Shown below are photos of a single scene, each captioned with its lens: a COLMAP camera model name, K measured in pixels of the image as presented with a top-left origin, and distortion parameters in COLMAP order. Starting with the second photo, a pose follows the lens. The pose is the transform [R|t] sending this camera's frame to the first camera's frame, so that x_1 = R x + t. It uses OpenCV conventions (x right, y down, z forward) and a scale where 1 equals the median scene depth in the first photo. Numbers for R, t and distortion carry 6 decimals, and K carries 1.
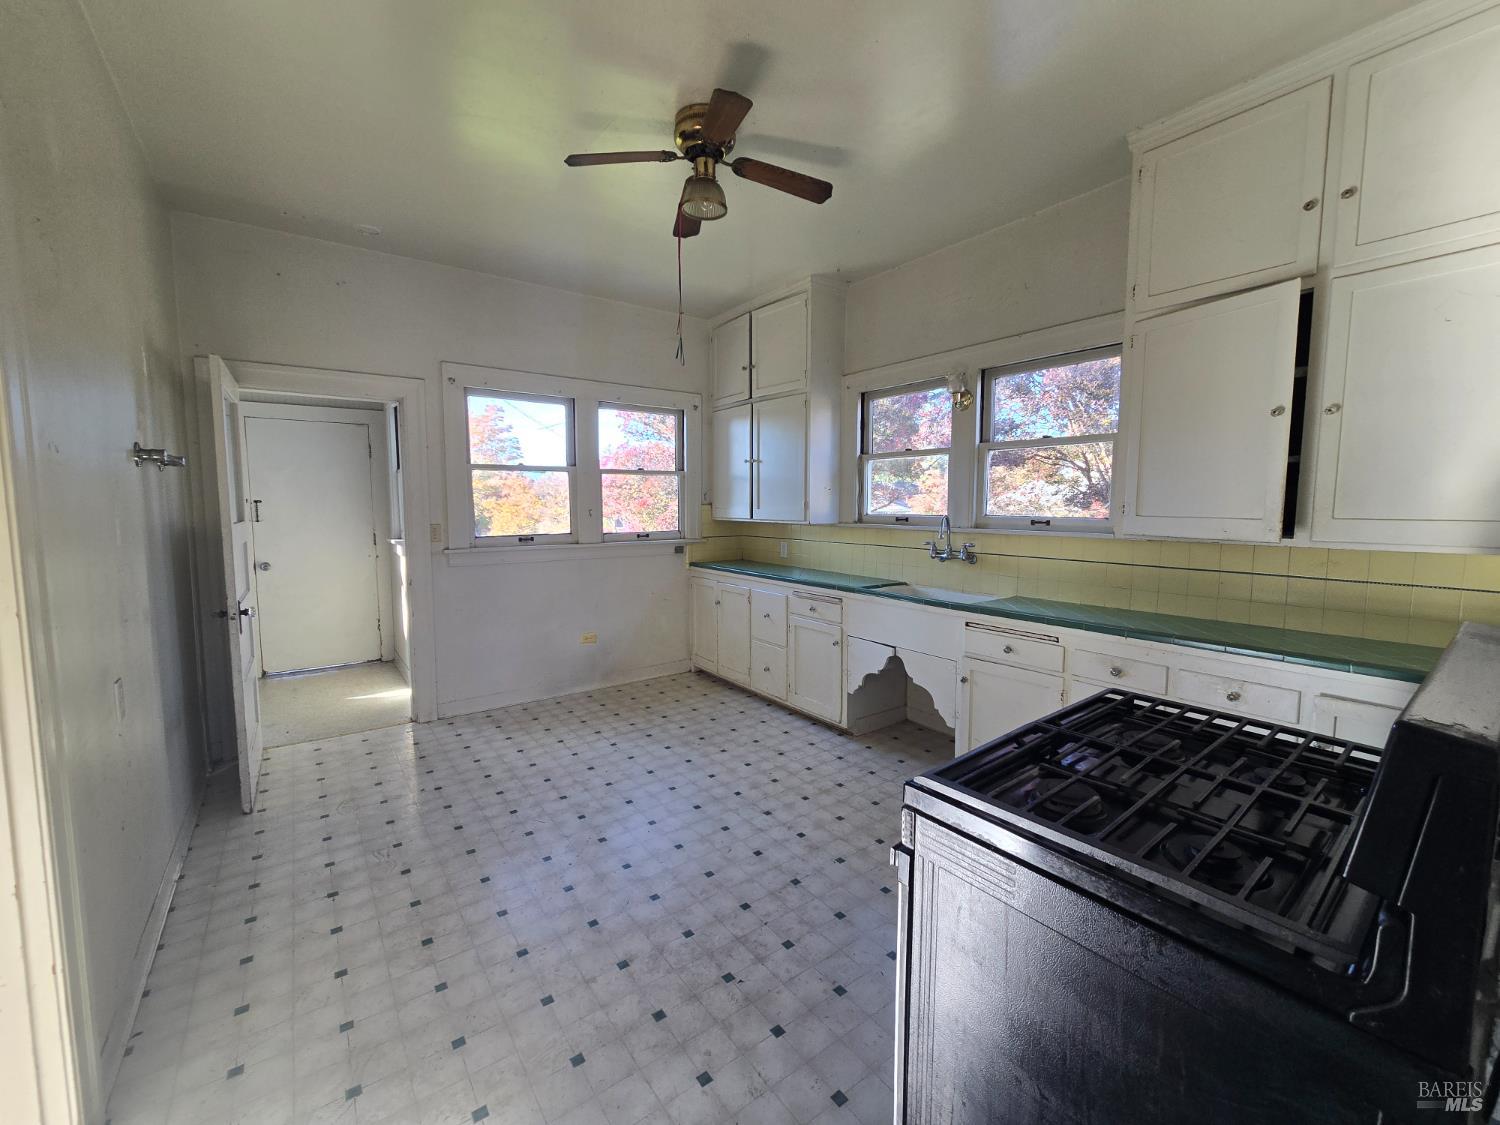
lens RADIAL K [[616.6, 0, 743.6], [0, 616.6, 558.8], [0, 0, 1]] dist [-0.001497, -0.000172]
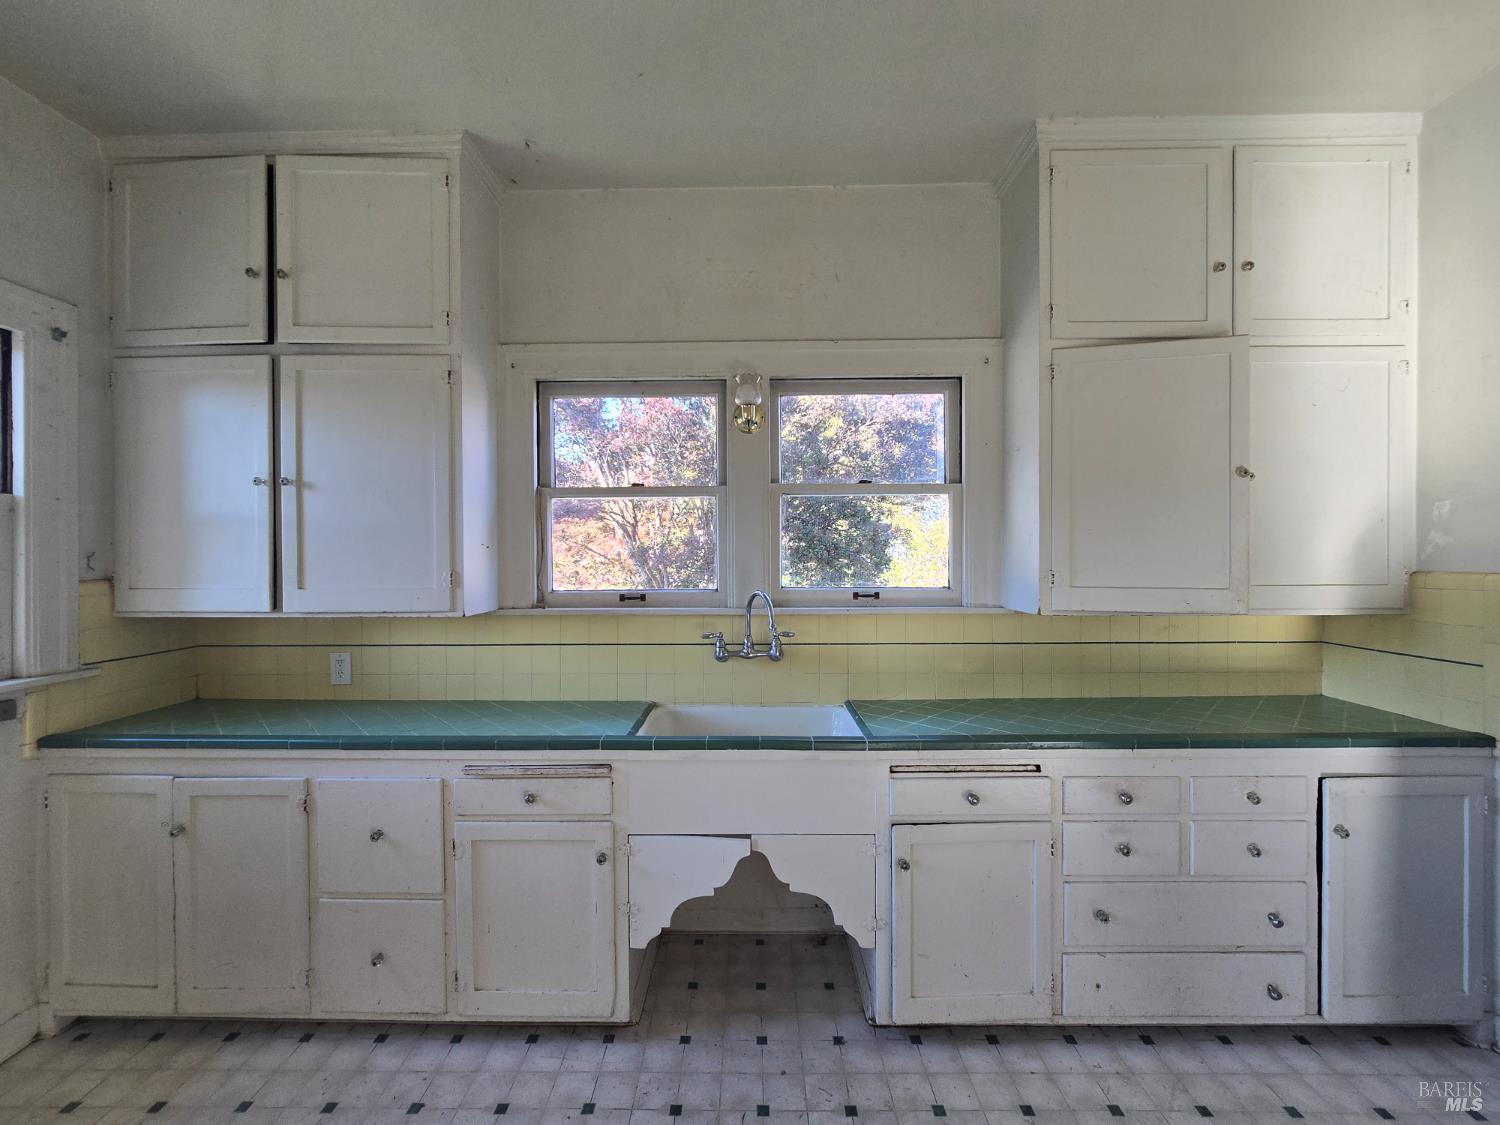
lens RADIAL K [[616.6, 0, 746.3], [0, 616.6, 557.5], [0, 0, 1]] dist [-0.001497, -0.000172]
pose [[0.598258, -0.009131, 0.801252, -0.181122], [0.078927, 0.995744, -0.047584, -0.073152], [-0.797407, 0.091708, 0.596432, 0.606302]]
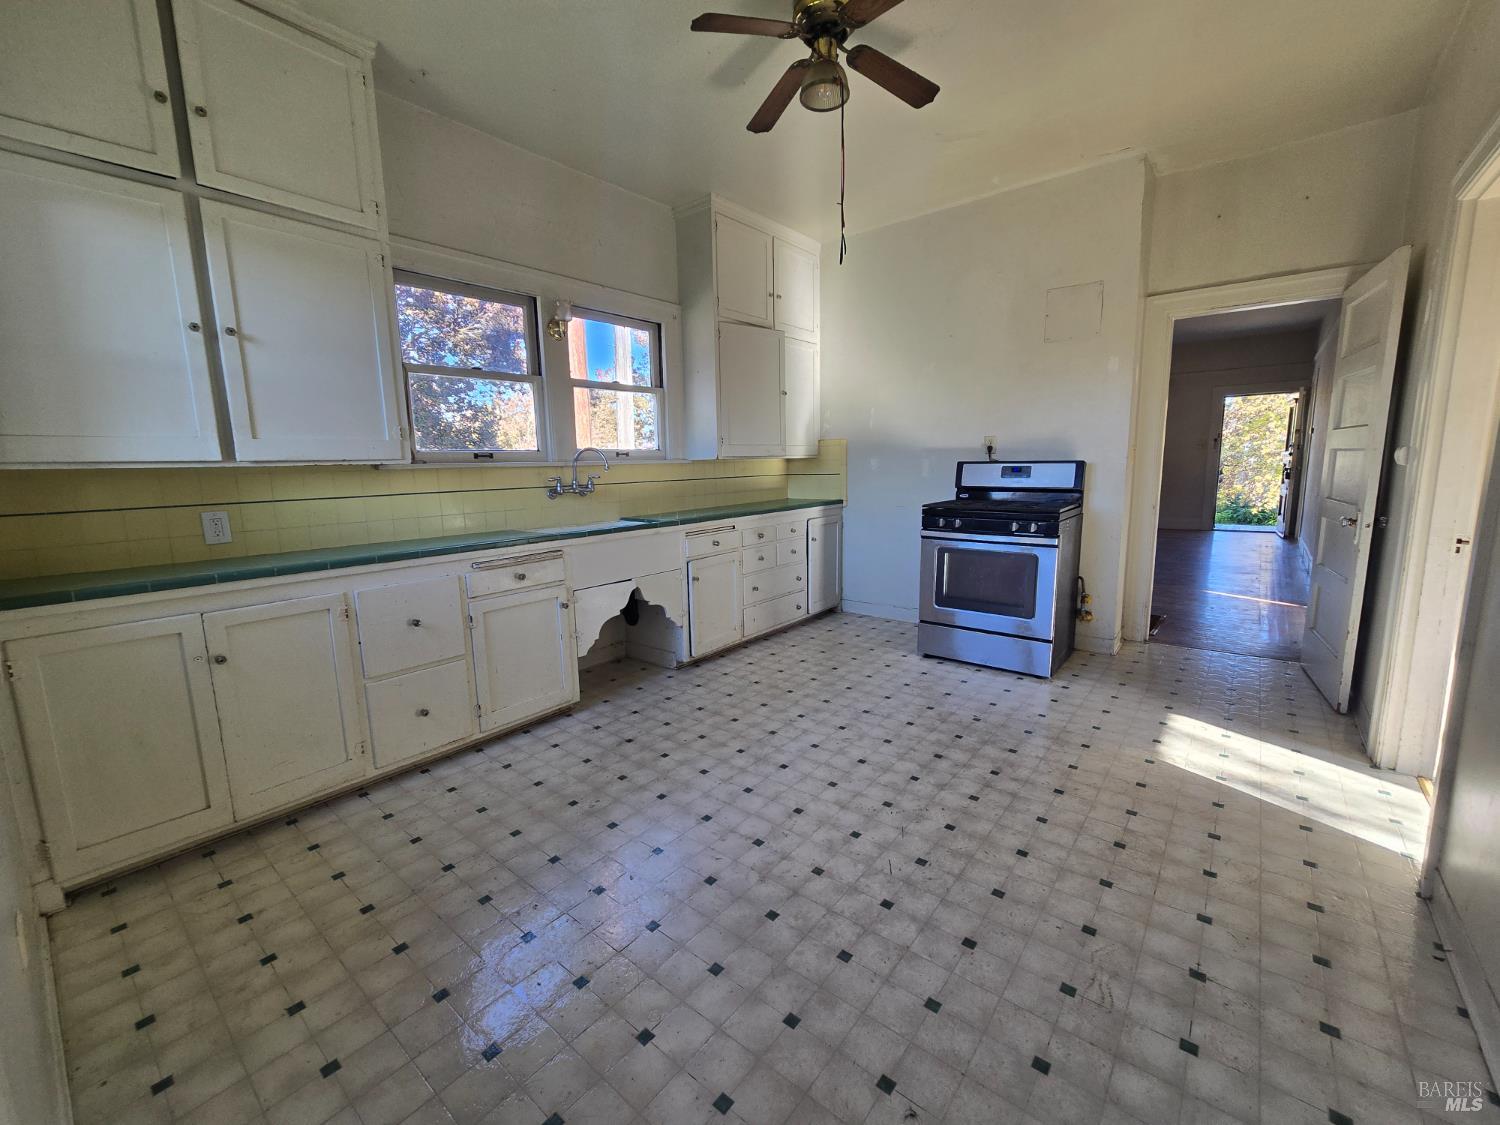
lens RADIAL K [[616.6, 0, 751.9], [0, 616.6, 558.0], [0, 0, 1]] dist [-0.001497, -0.000172]
pose [[-0.255925, -0.145518, 0.955681, -0.697650], [0.109657, 0.977854, 0.178260, -0.042941], [-0.960457, 0.150419, -0.234301, 0.971009]]
